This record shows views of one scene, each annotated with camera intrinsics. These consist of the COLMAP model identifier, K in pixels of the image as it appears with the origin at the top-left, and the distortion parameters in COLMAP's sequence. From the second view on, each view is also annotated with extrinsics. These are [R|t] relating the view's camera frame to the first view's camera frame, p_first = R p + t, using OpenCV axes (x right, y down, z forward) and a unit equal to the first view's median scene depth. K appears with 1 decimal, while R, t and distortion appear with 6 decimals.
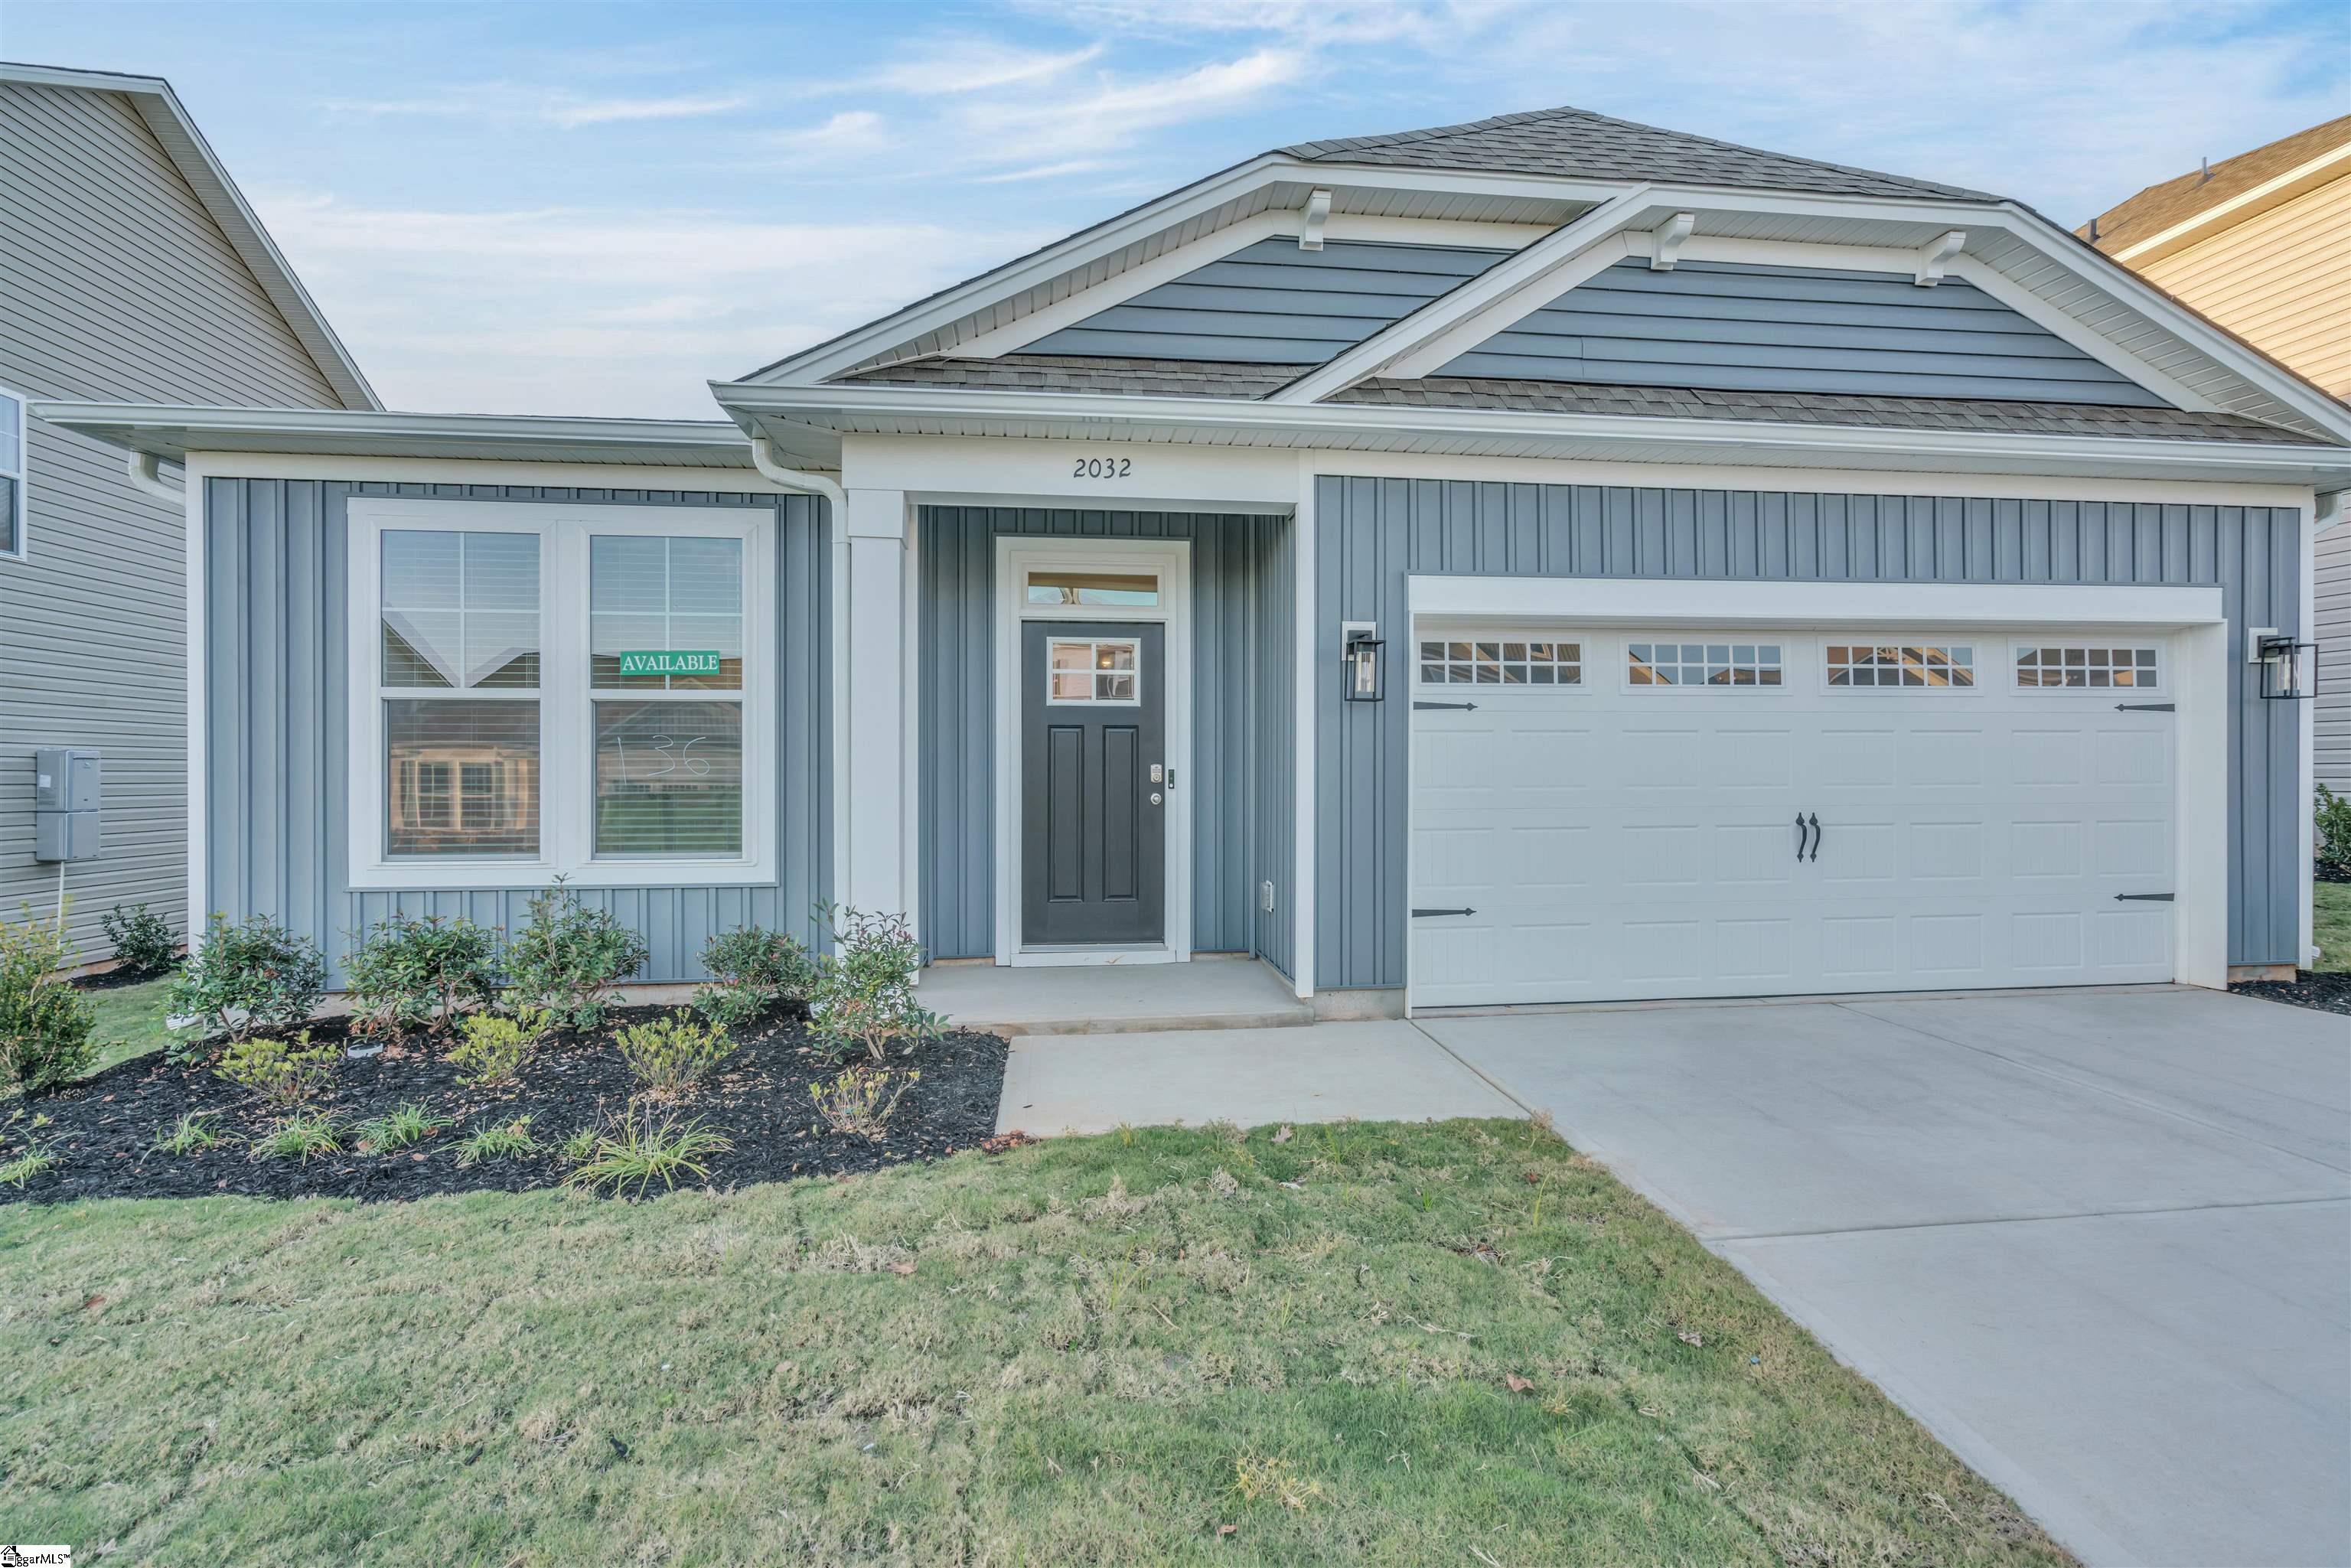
lens RADIAL K [[1077.9, 0, 1177.0], [0, 1077.9, 778.4], [0, 0, 1]] dist [-0.001754, 0.000678]
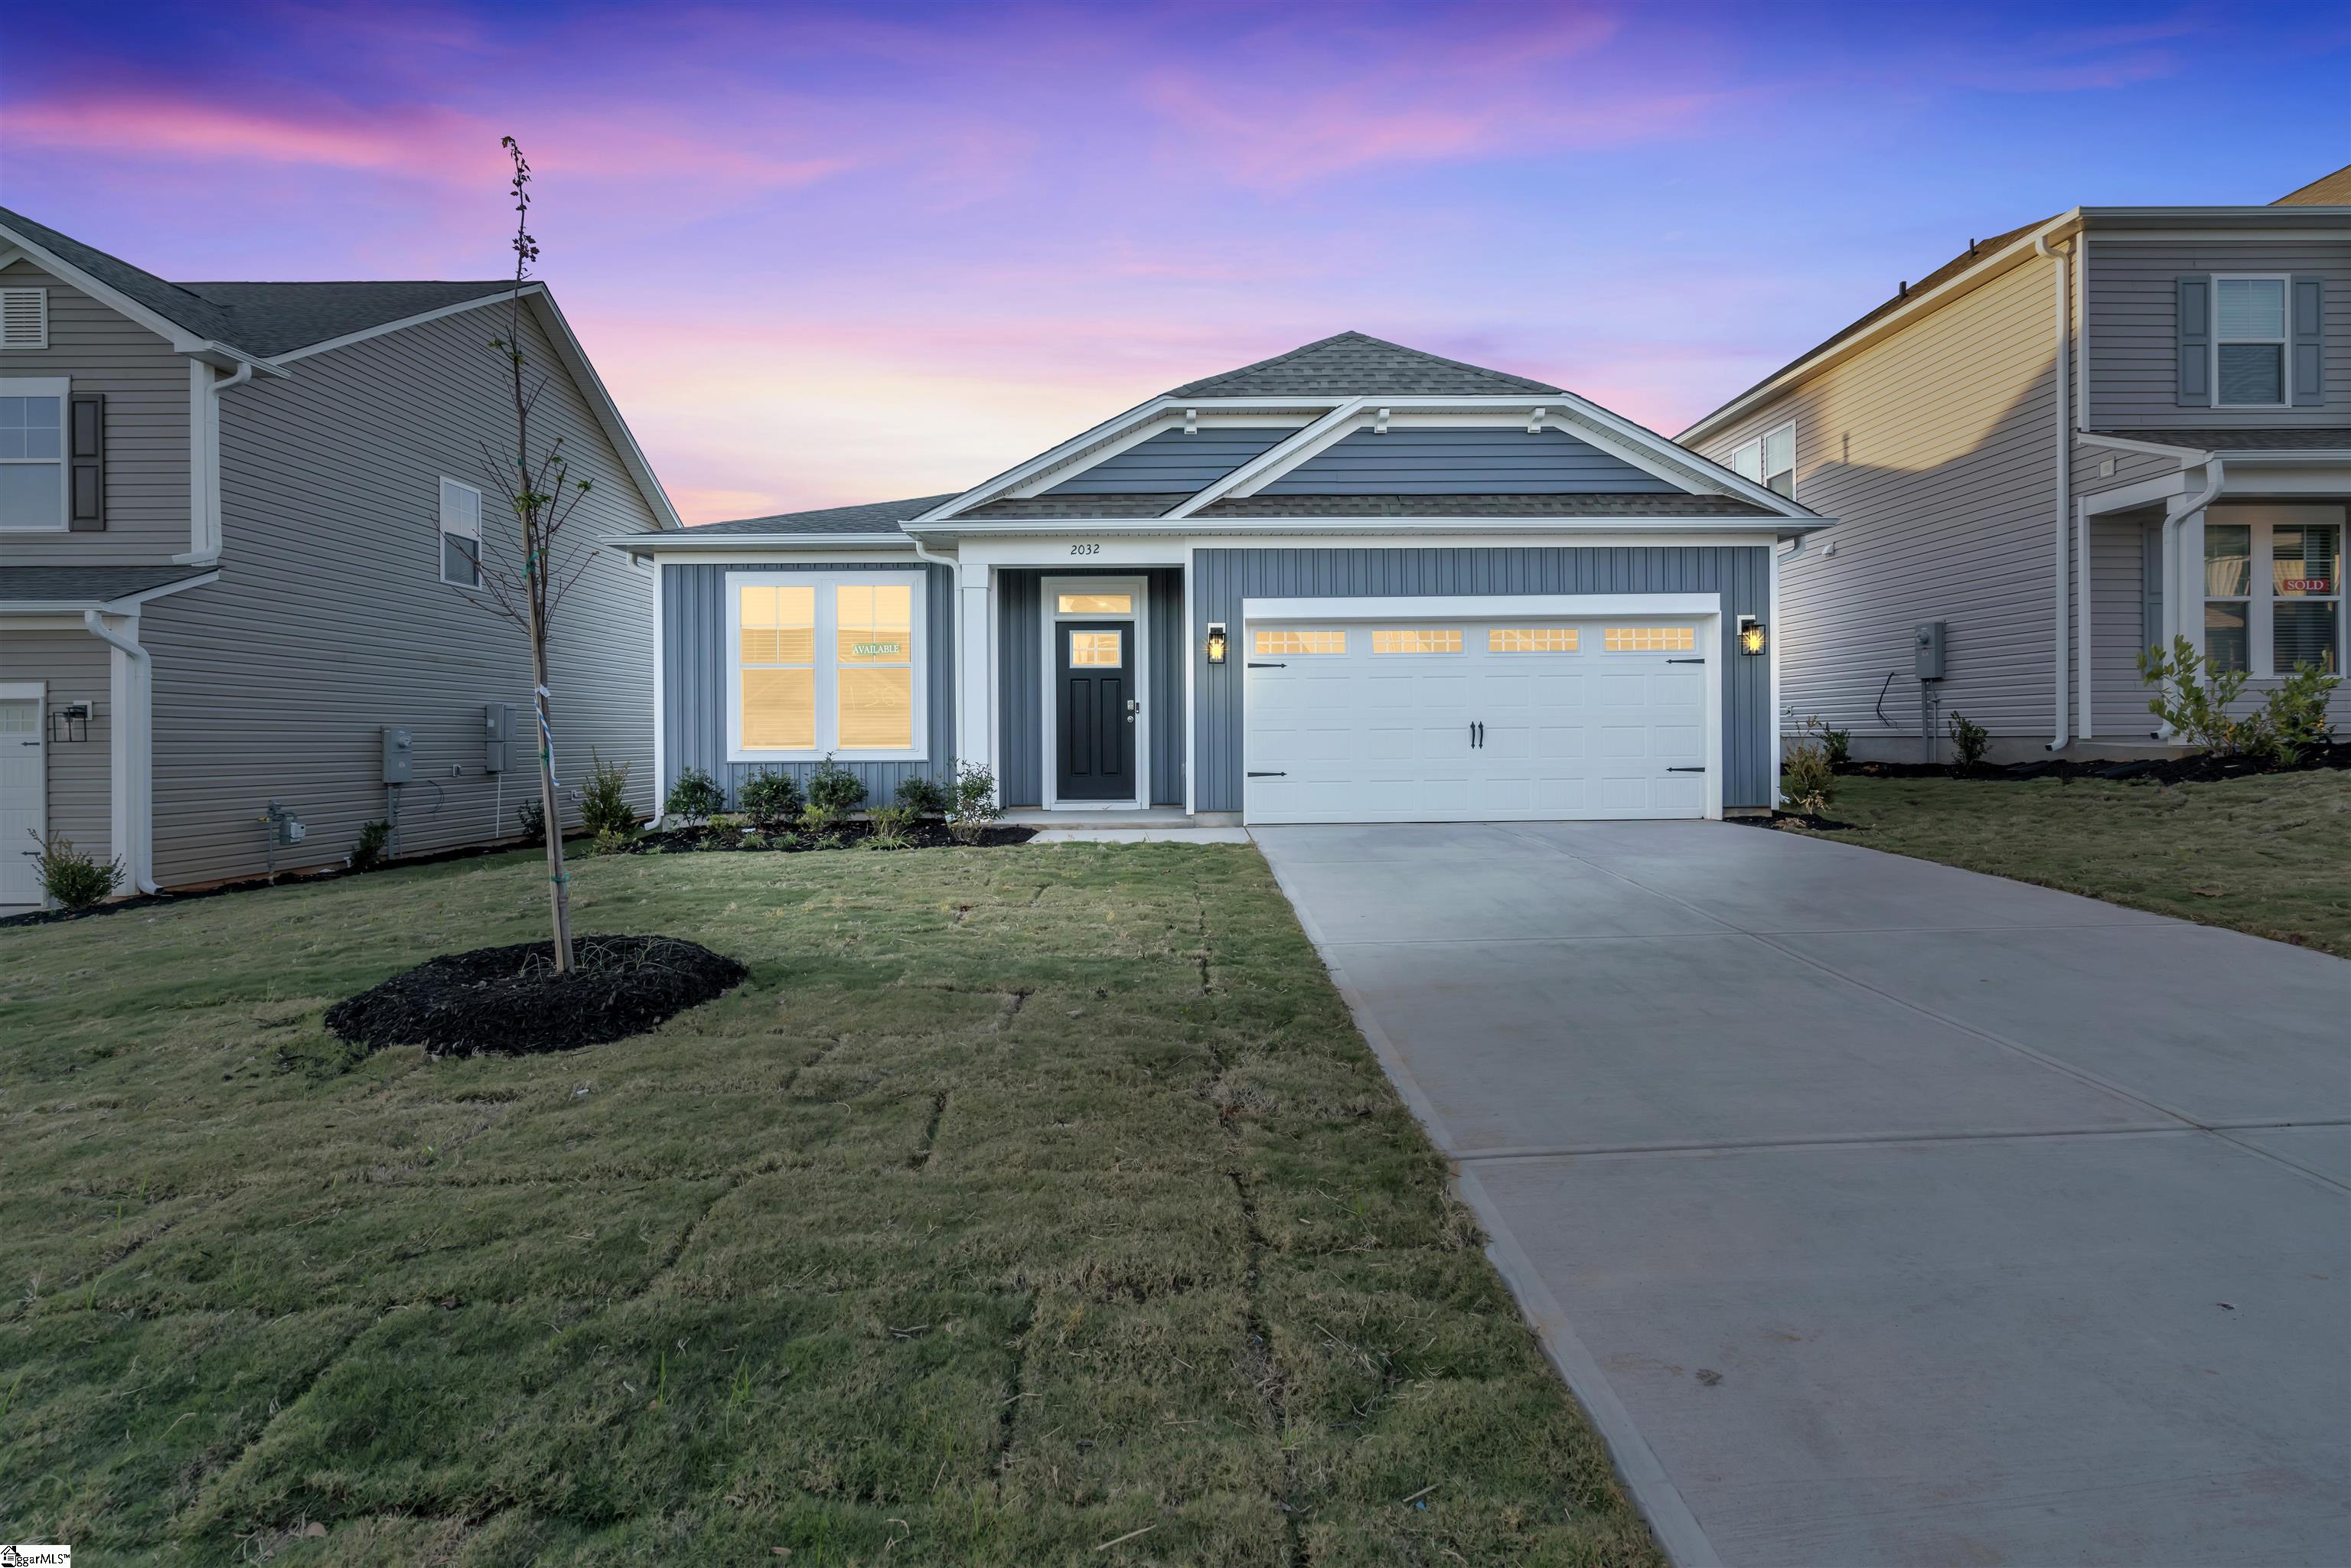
lens RADIAL K [[1077.9, 0, 1183.8], [0, 1077.9, 740.8], [0, 0, 1]] dist [-0.001754, 0.000678]
pose [[0.994605, -0.006320, -0.103543, 0.303090], [0.006189, 0.999980, -0.001586, 0.068613], [0.103551, 0.000936, 0.994624, -0.926521]]
